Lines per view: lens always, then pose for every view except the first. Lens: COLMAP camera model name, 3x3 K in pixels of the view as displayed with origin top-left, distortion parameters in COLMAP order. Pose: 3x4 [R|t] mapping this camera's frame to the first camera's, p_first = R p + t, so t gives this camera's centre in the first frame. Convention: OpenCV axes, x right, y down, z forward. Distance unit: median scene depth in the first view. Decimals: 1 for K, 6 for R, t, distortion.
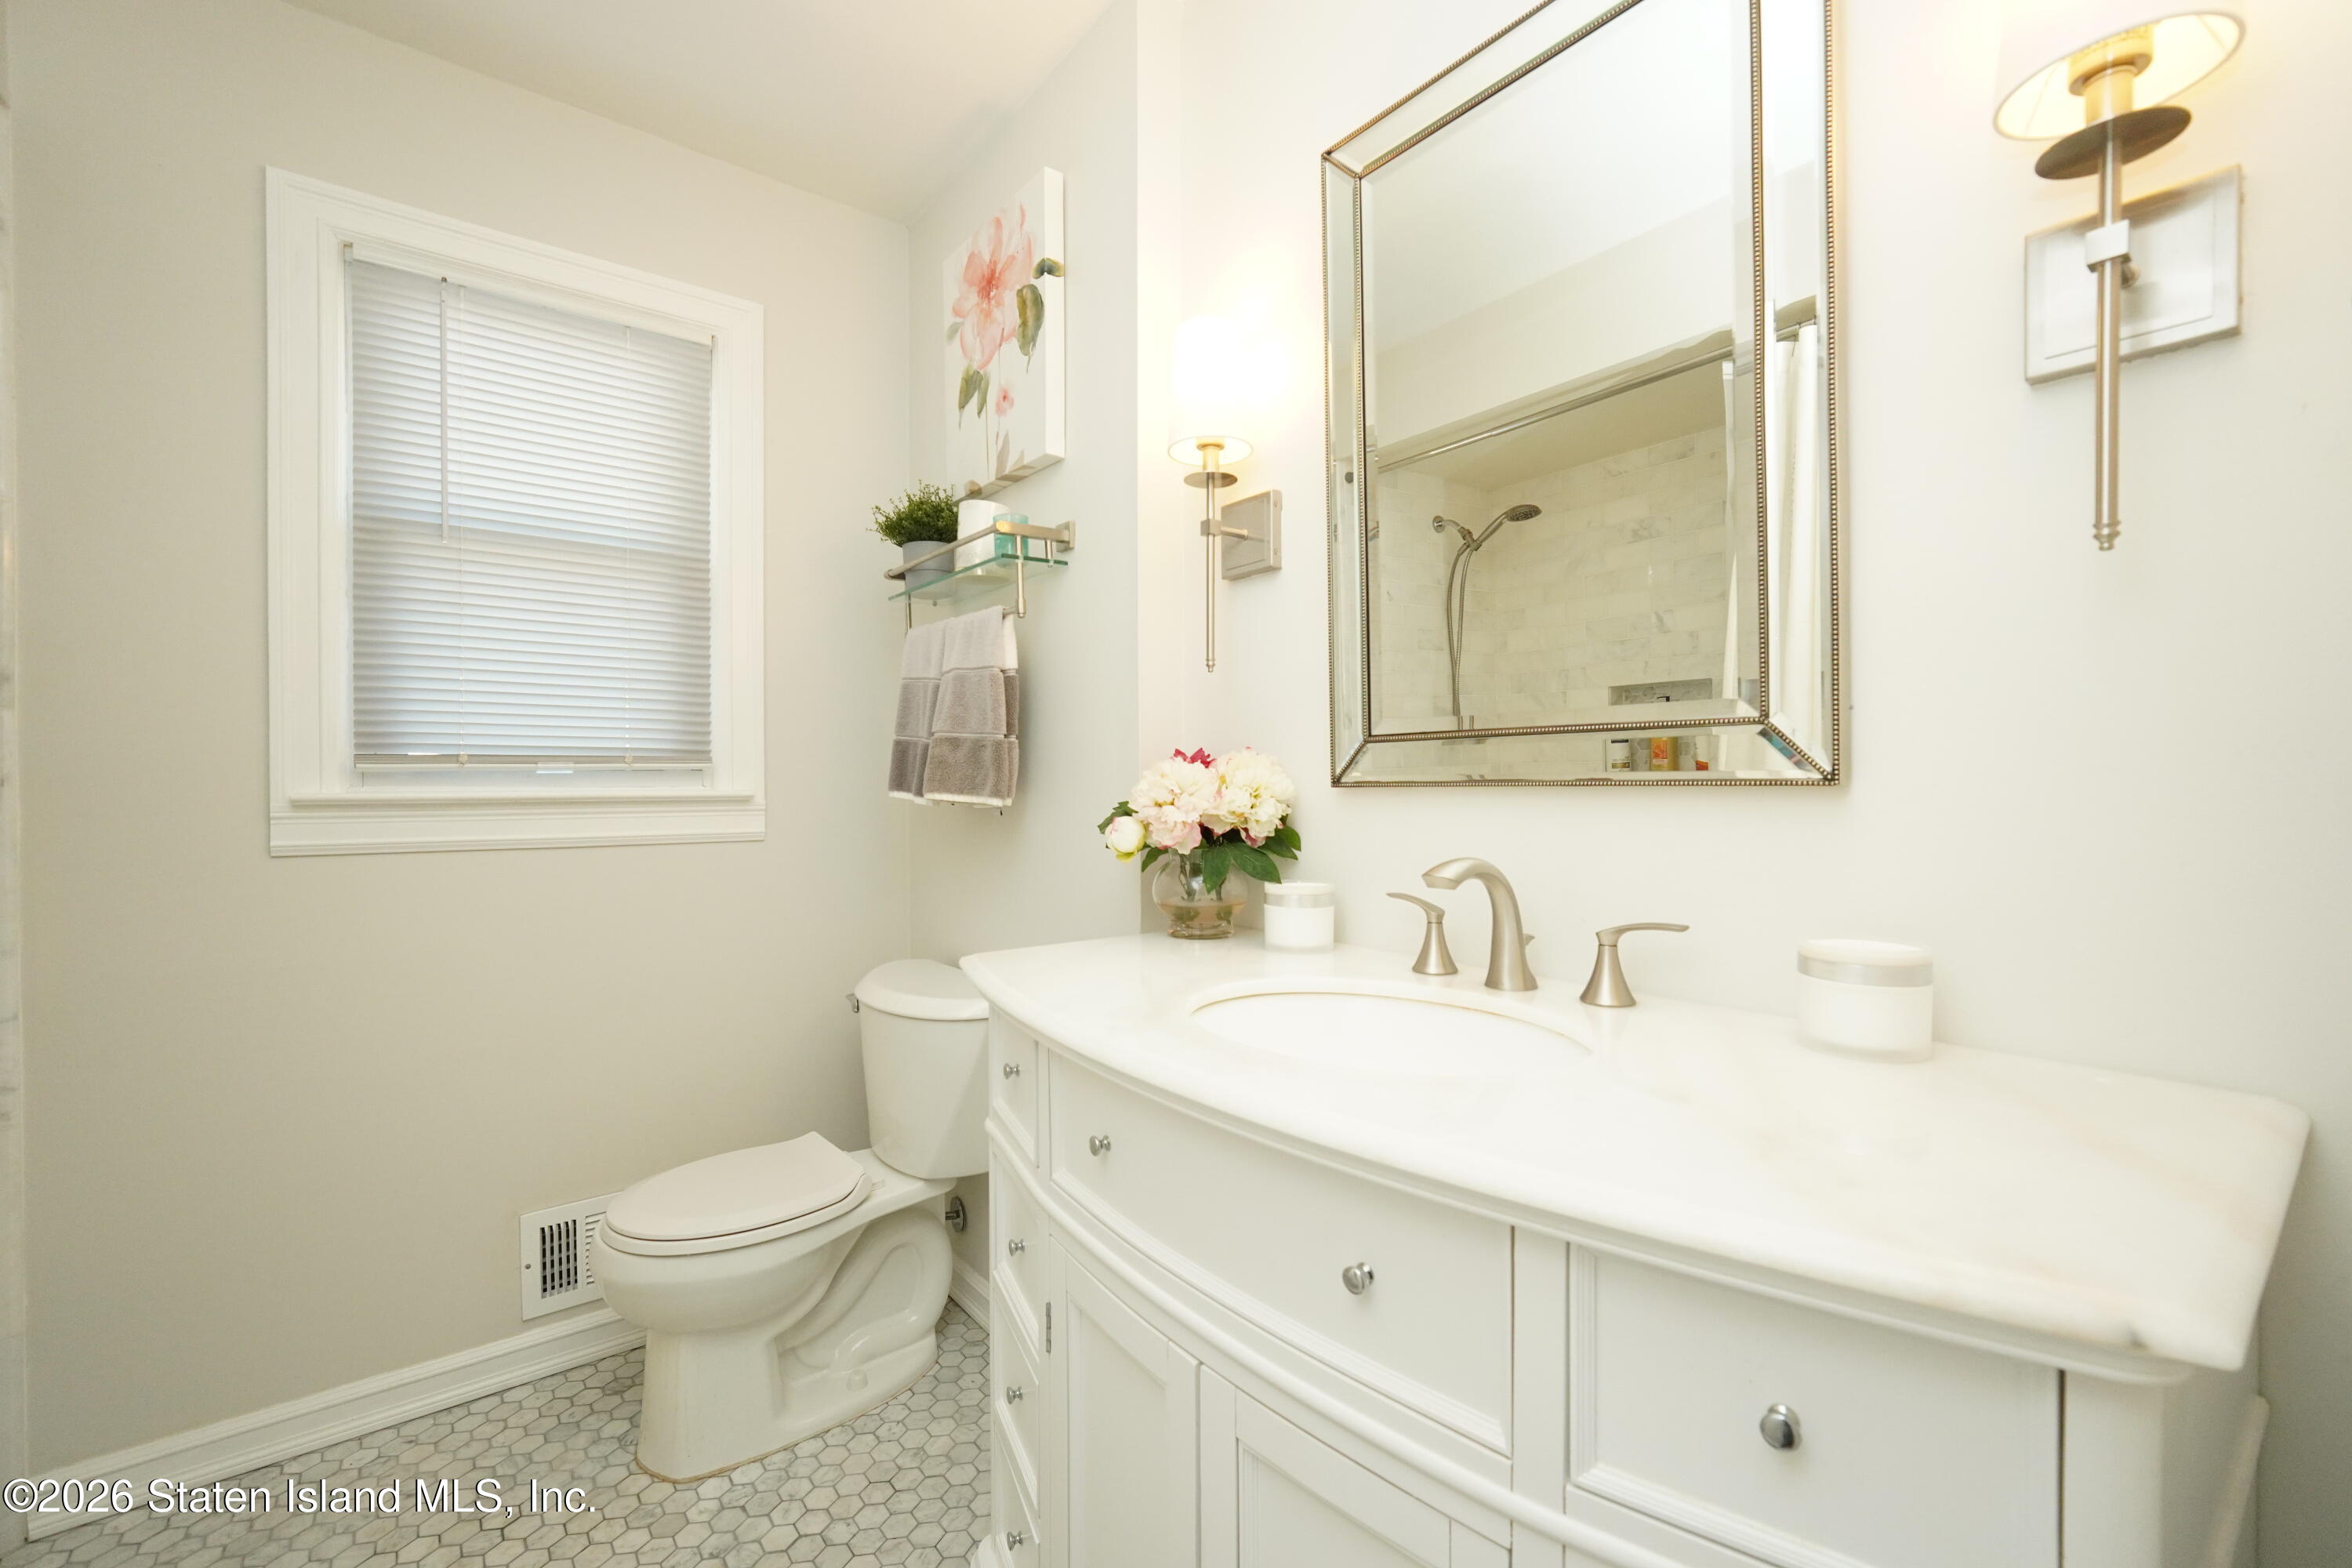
lens RADIAL K [[986.4, 0, 1173.3], [0, 986.4, 790.2], [0, 0, 1]] dist [-0.026078, 0.007496]
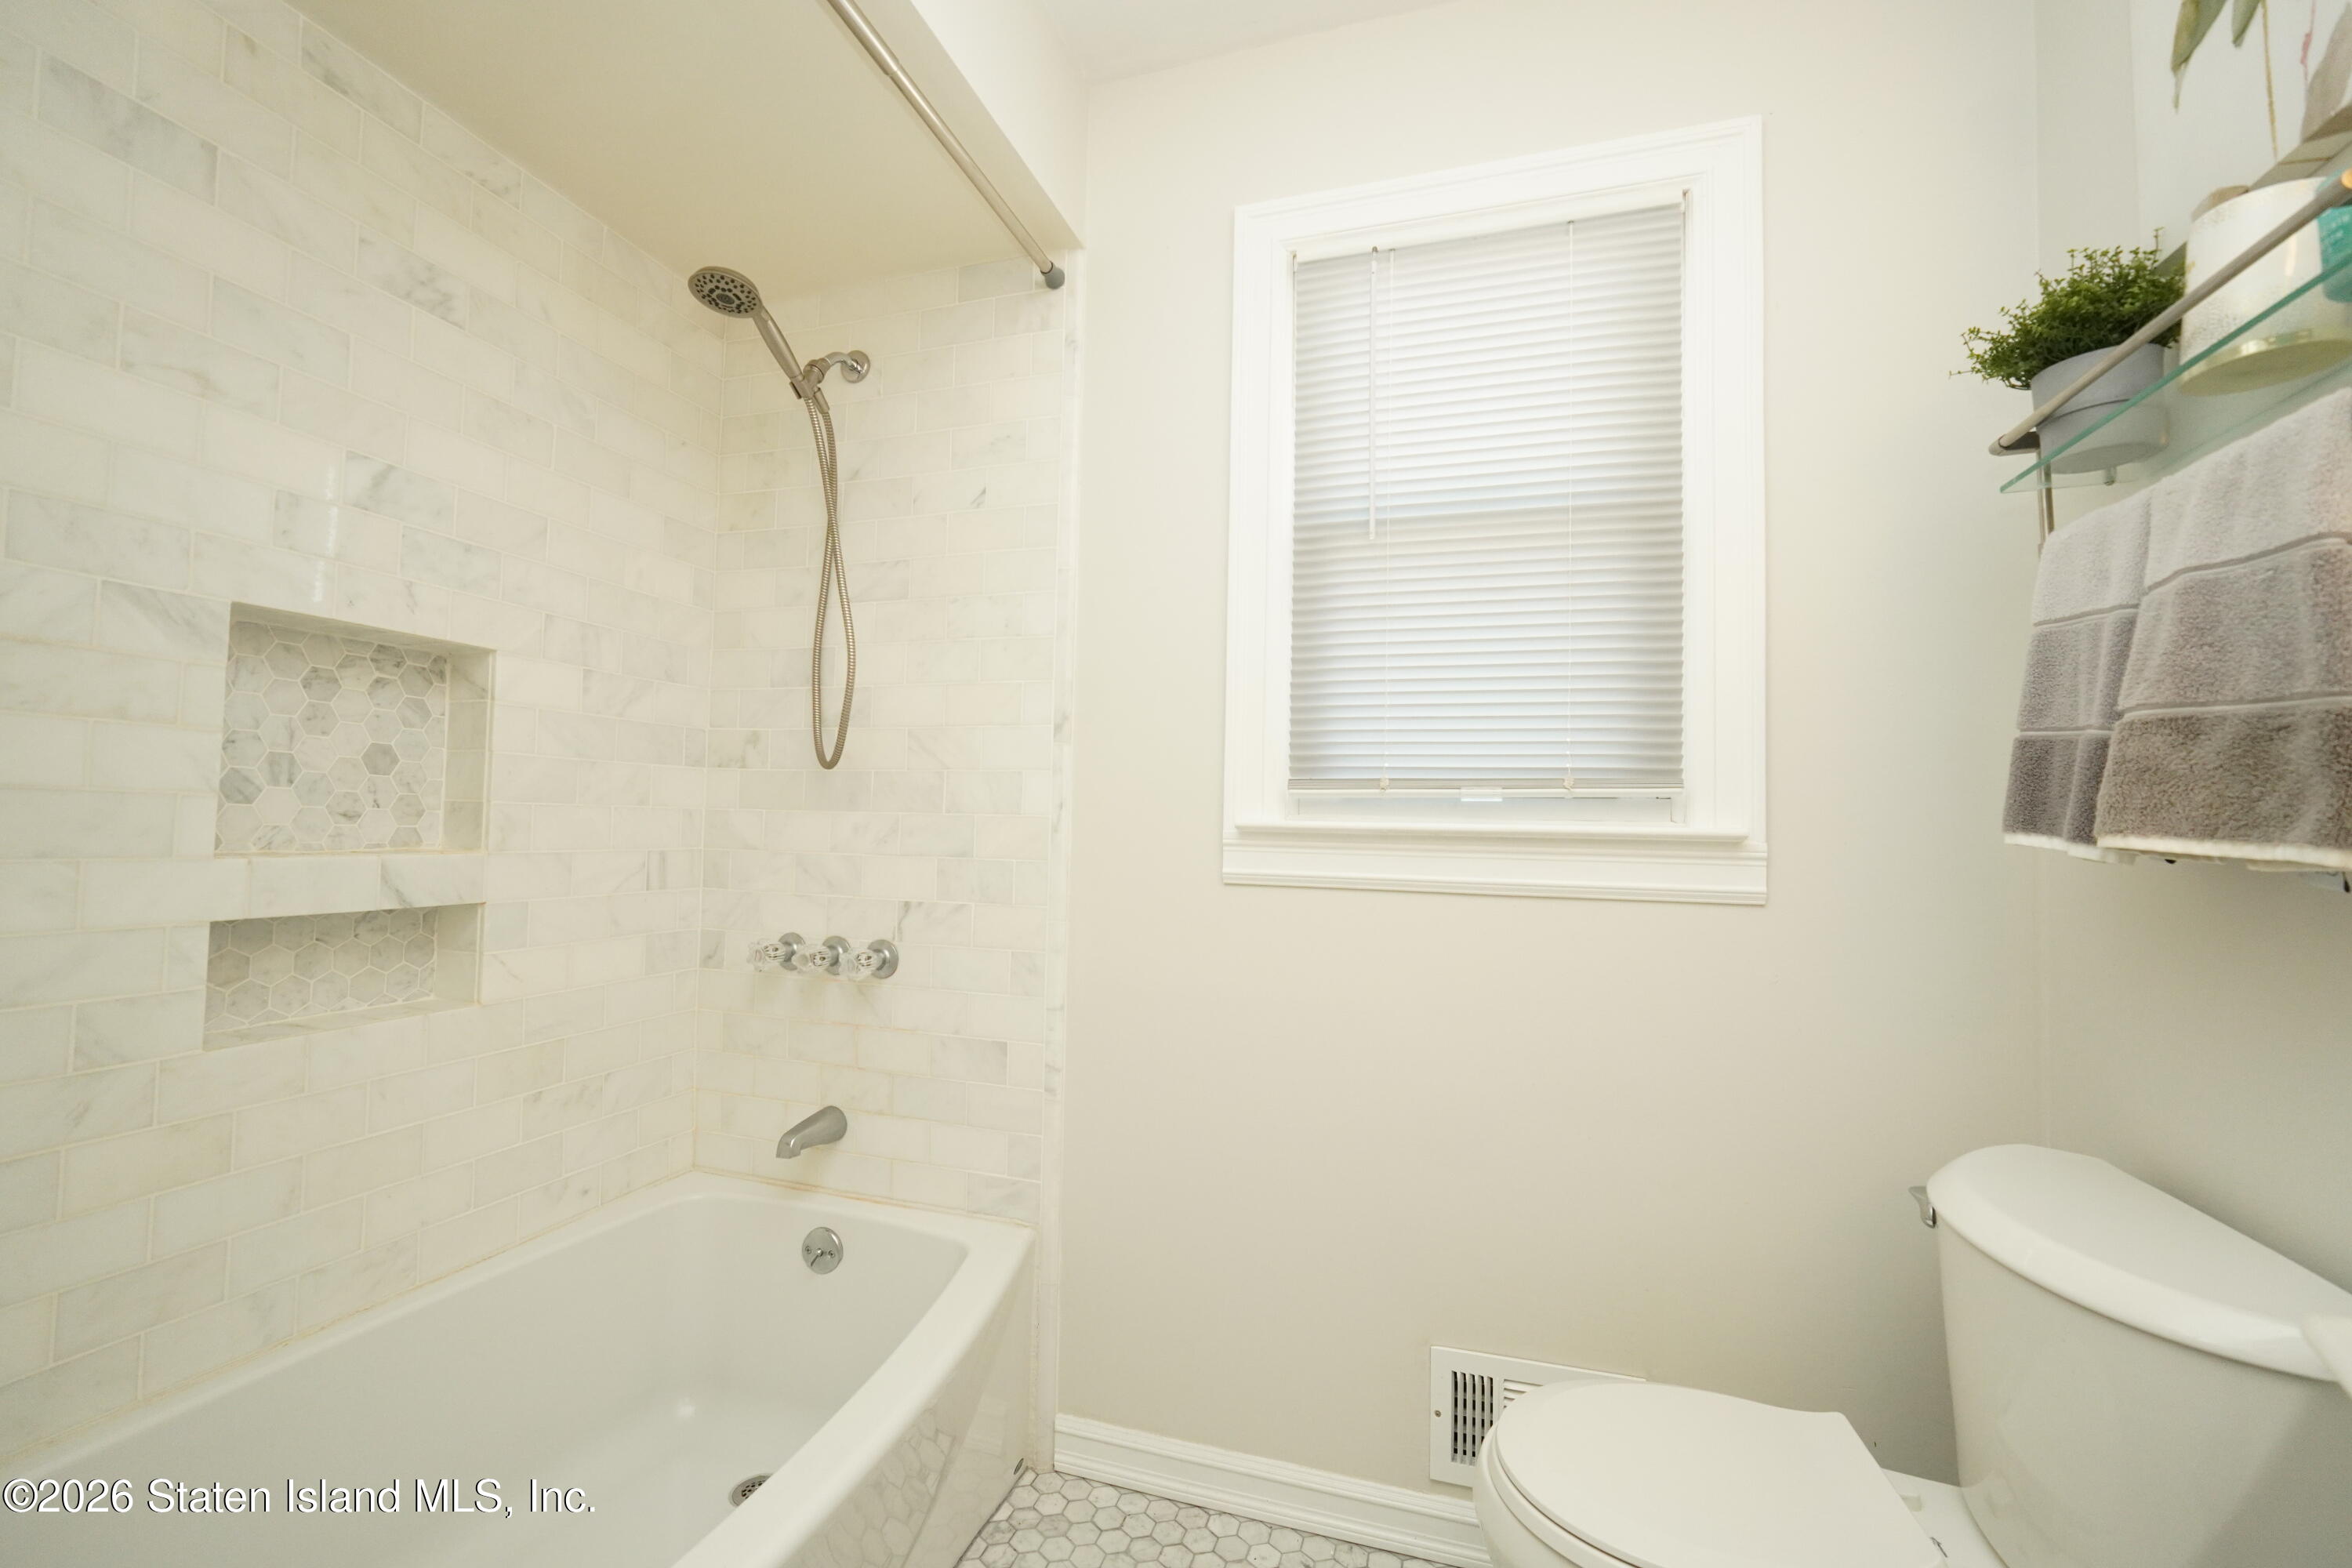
lens RADIAL K [[986.4, 0, 1173.3], [0, 986.4, 790.2], [0, 0, 1]] dist [-0.026078, 0.007496]
pose [[0.563315, -0.015233, -0.826102, -0.110659], [-0.028960, 0.998852, -0.038166, 0.011664], [0.825734, 0.045423, 0.562227, 0.339252]]
